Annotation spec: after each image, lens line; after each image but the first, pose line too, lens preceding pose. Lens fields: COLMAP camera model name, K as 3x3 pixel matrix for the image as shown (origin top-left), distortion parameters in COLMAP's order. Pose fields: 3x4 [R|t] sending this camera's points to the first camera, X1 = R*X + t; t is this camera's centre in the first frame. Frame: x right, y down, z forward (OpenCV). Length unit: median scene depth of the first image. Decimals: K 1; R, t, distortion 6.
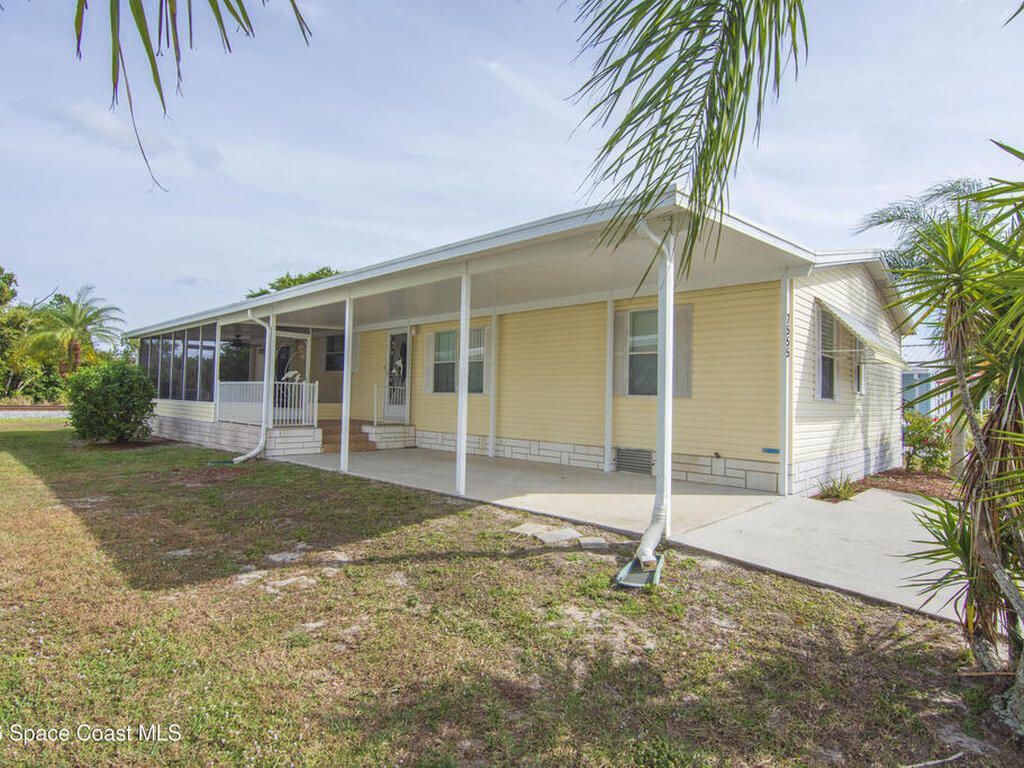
lens RADIAL K [[553.7, 0, 514.8], [0, 553.7, 383.1], [0, 0, 1]] dist [-0.003056, -0.000437]
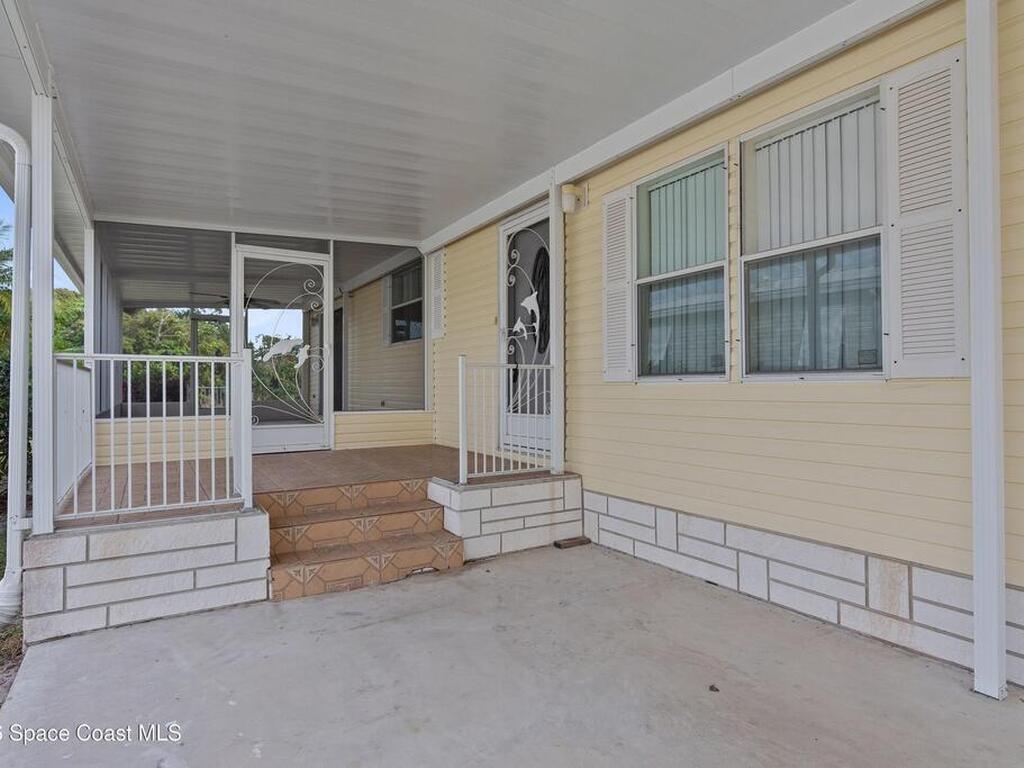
lens RADIAL K [[580.9, 0, 510.4], [0, 580.9, 380.8], [0, 0, 1]] dist [-0.002537, 0.000014]
pose [[0.964423, -0.030252, -0.262627, -0.126485], [0.033868, 0.999383, 0.009253, 0.012974], [0.262185, -0.017818, 0.964853, 0.646241]]
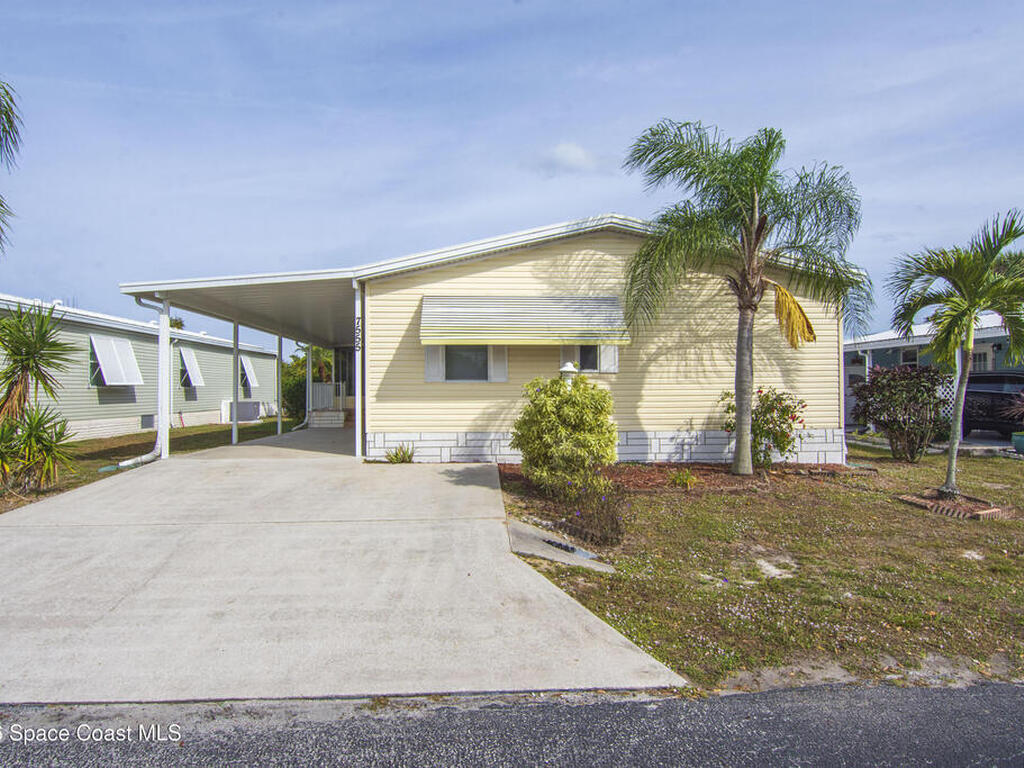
lens RADIAL K [[553.7, 0, 510.0], [0, 553.7, 379.2], [0, 0, 1]] dist [-0.003056, -0.000437]
pose [[0.723343, -0.042196, -0.689198, 0.930967], [0.041683, 0.998979, -0.017414, 0.032511], [0.689229, -0.016132, 0.724364, 0.168952]]
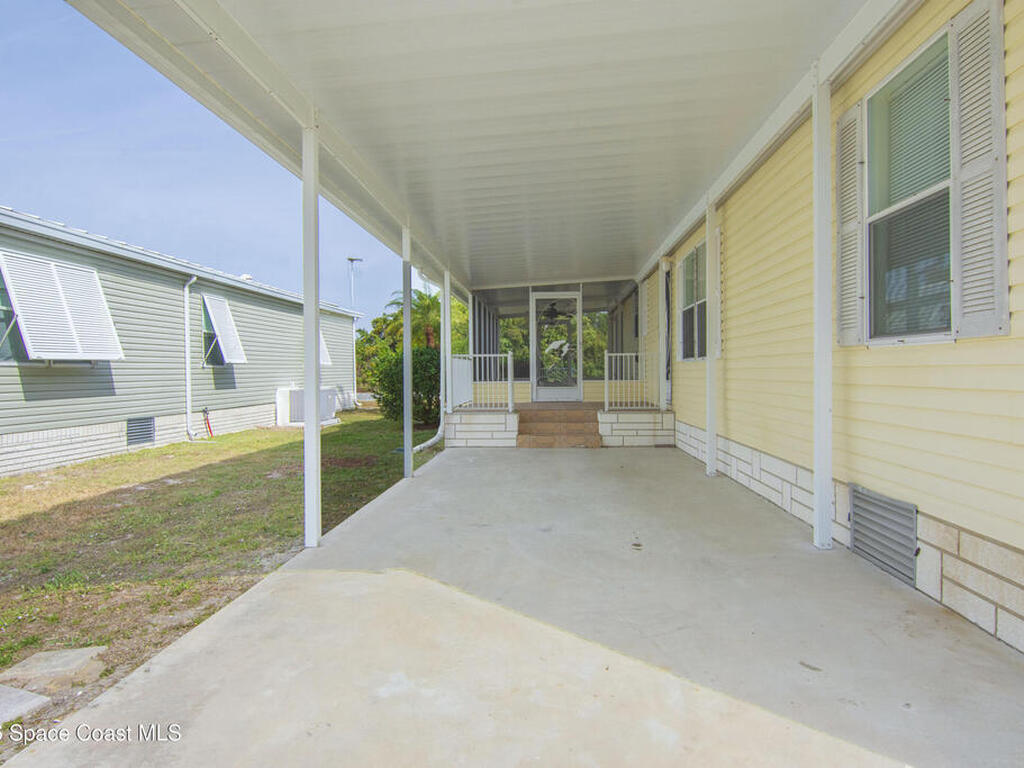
lens RADIAL K [[621.1, 0, 512.5], [0, 621.1, 385.1], [0, 0, 1]] dist [0.009262, 0.001395]
pose [[0.633320, -0.012820, -0.773784, 0.258583], [0.045195, 0.998769, 0.020444, 0.022248], [0.772569, -0.047919, 0.633119, 0.405505]]
